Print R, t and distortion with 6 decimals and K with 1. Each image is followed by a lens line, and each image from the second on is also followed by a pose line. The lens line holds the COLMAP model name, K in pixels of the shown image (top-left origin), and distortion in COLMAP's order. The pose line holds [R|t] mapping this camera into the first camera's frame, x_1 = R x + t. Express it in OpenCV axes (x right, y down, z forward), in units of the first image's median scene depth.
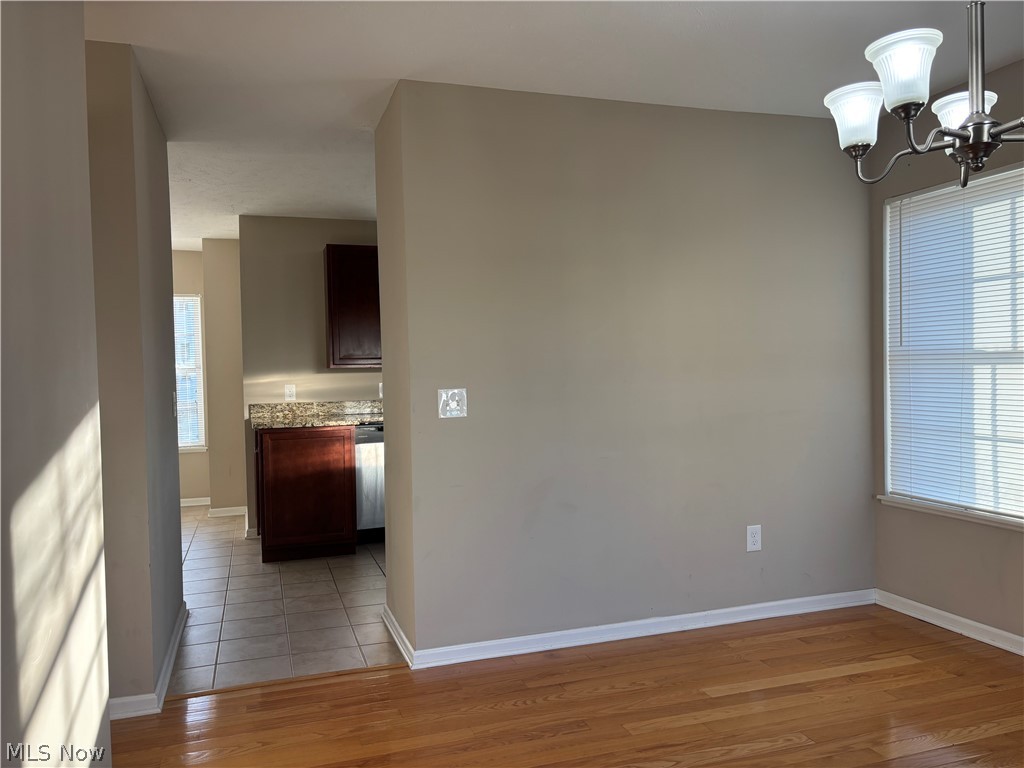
lens RADIAL K [[775.2, 0, 512.0], [0, 775.2, 384.0], [0, 0, 1]] dist [0.066263, -0.095833]
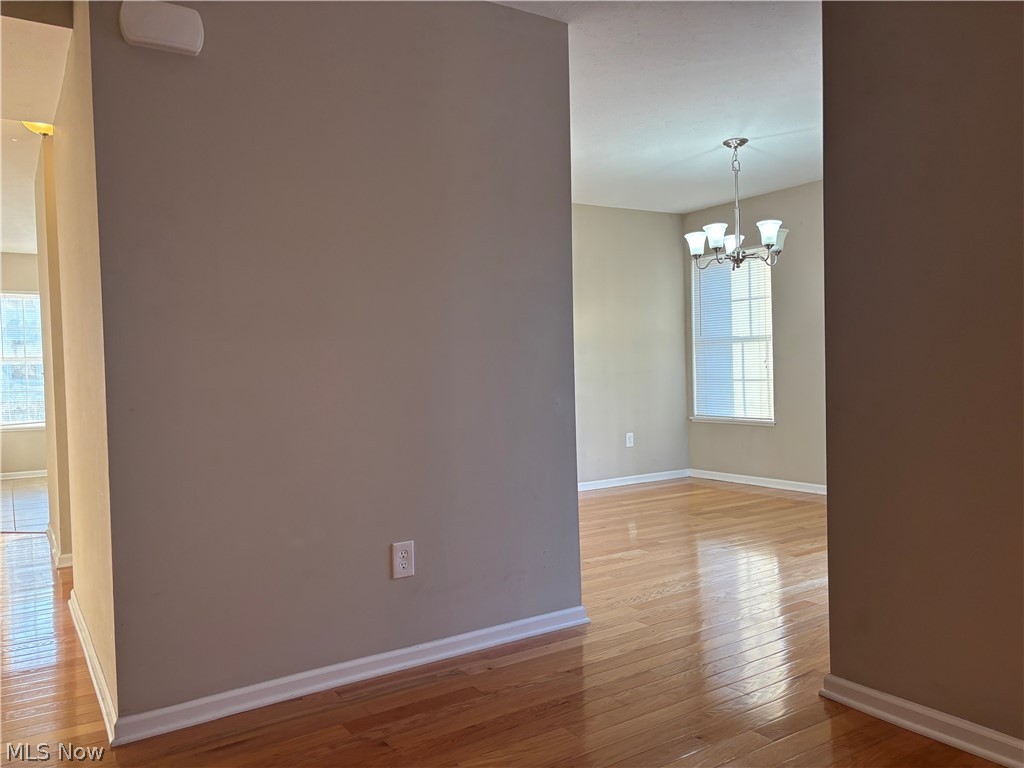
lens RADIAL K [[775.2, 0, 512.0], [0, 775.2, 384.0], [0, 0, 1]] dist [0.066263, -0.095833]
pose [[0.963507, -0.017927, 0.267083, -0.517823], [0.020510, 0.999766, -0.006882, 0.082334], [-0.266897, 0.012108, 0.963649, -0.811001]]
